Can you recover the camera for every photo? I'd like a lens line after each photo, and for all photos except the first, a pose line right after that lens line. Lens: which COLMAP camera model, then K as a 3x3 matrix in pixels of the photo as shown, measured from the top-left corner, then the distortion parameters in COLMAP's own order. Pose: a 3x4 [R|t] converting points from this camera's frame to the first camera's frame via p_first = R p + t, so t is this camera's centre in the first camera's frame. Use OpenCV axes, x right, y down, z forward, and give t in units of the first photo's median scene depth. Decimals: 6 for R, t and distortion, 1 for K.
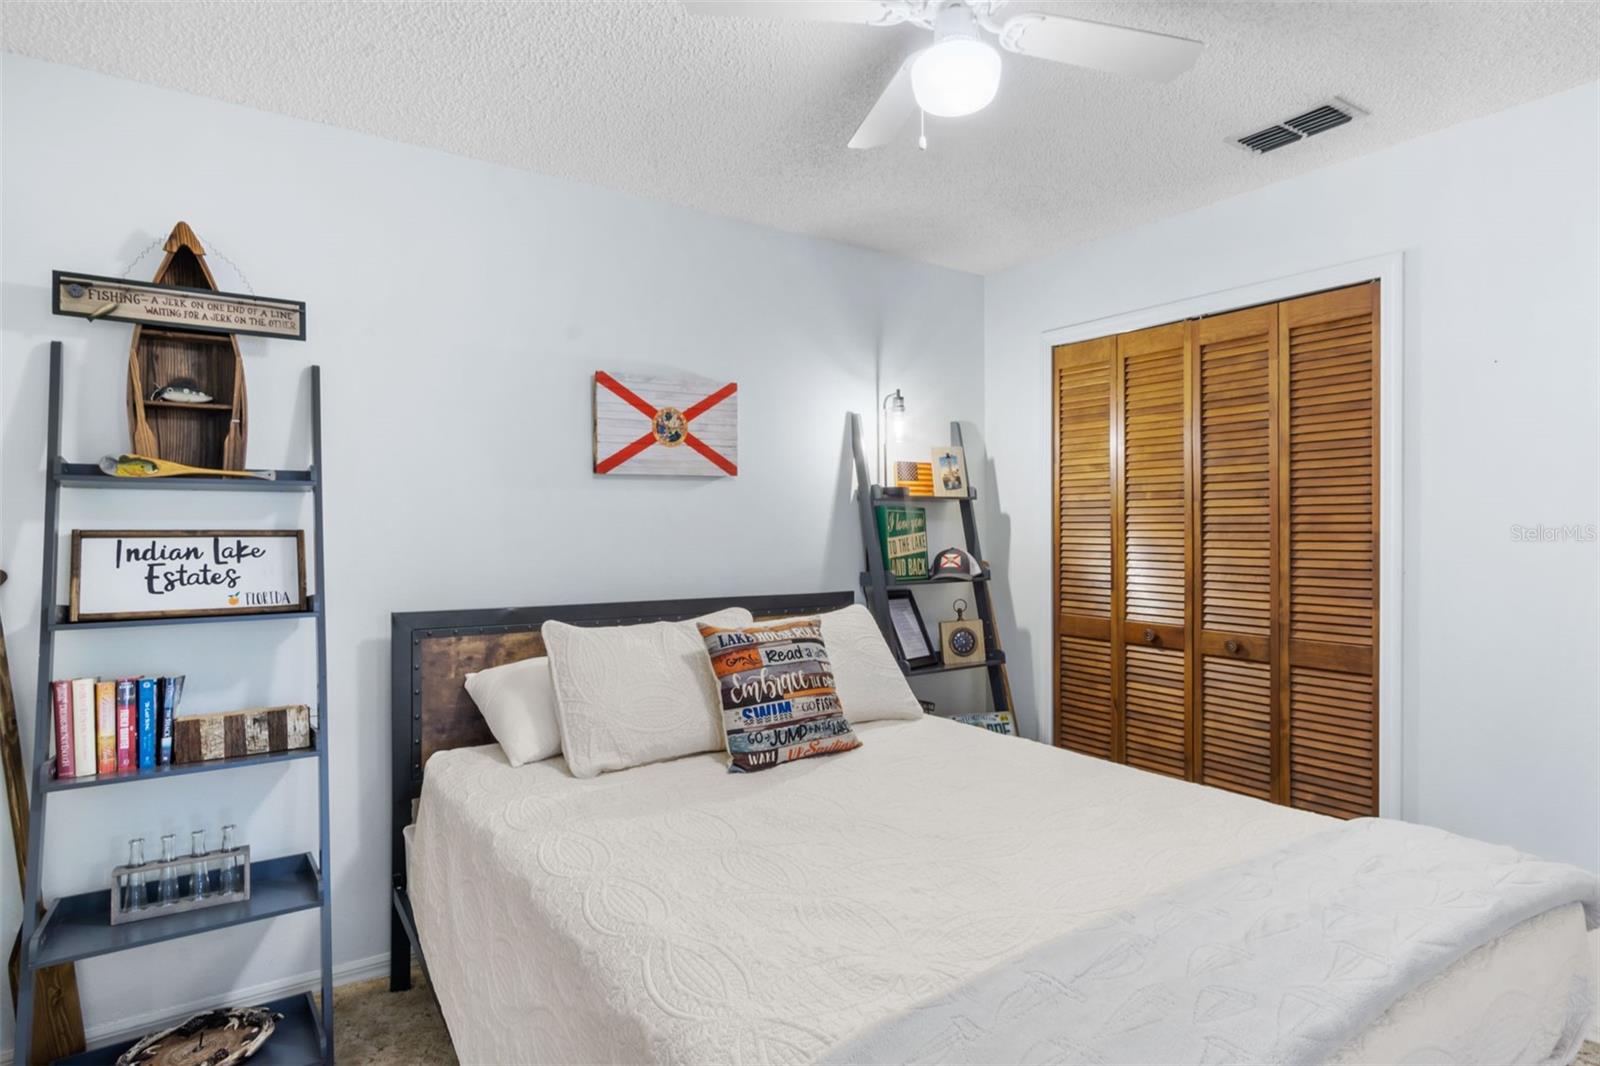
lens RADIAL K [[871.4, 0, 796.1], [0, 871.4, 520.6], [0, 0, 1]] dist [-0.003890, 0.000172]
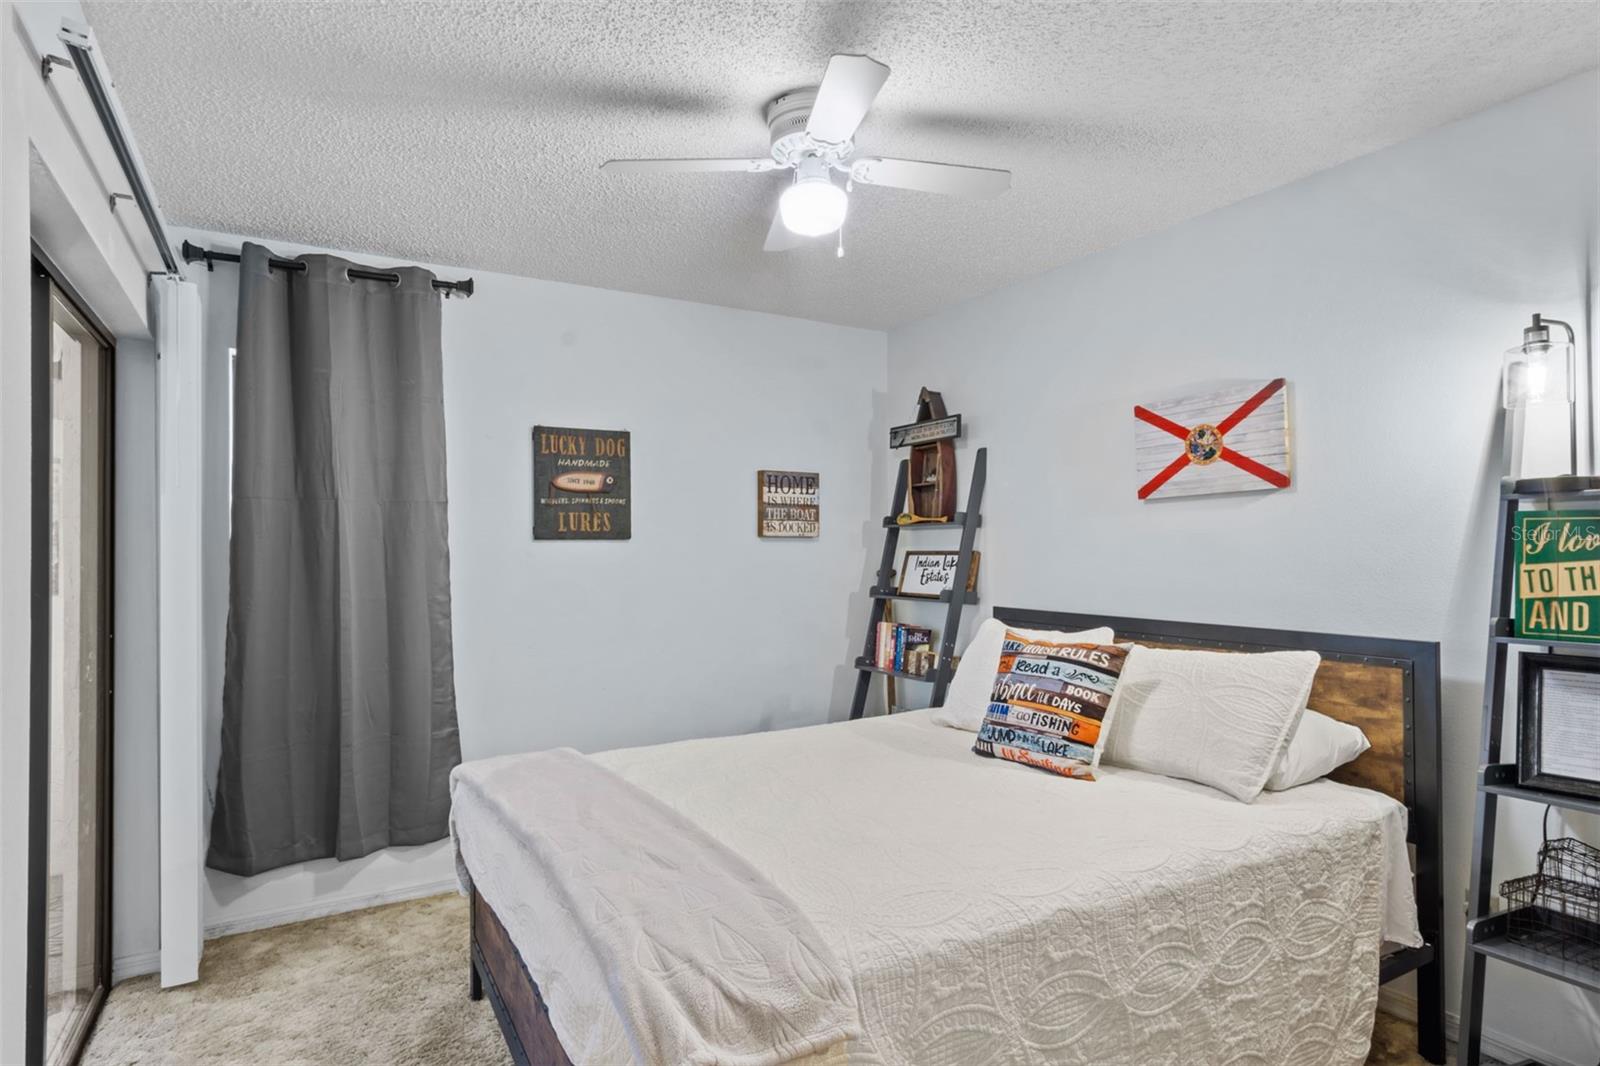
lens RADIAL K [[856.9, 0, 801.9], [0, 856.9, 540.5], [0, 0, 1]] dist [-0.001706, 0.000194]
pose [[-0.058530, -0.010371, -0.998232, 1.038678], [0.014102, 0.999838, -0.011214, 0.004471], [0.998186, -0.014734, -0.058374, 0.758799]]
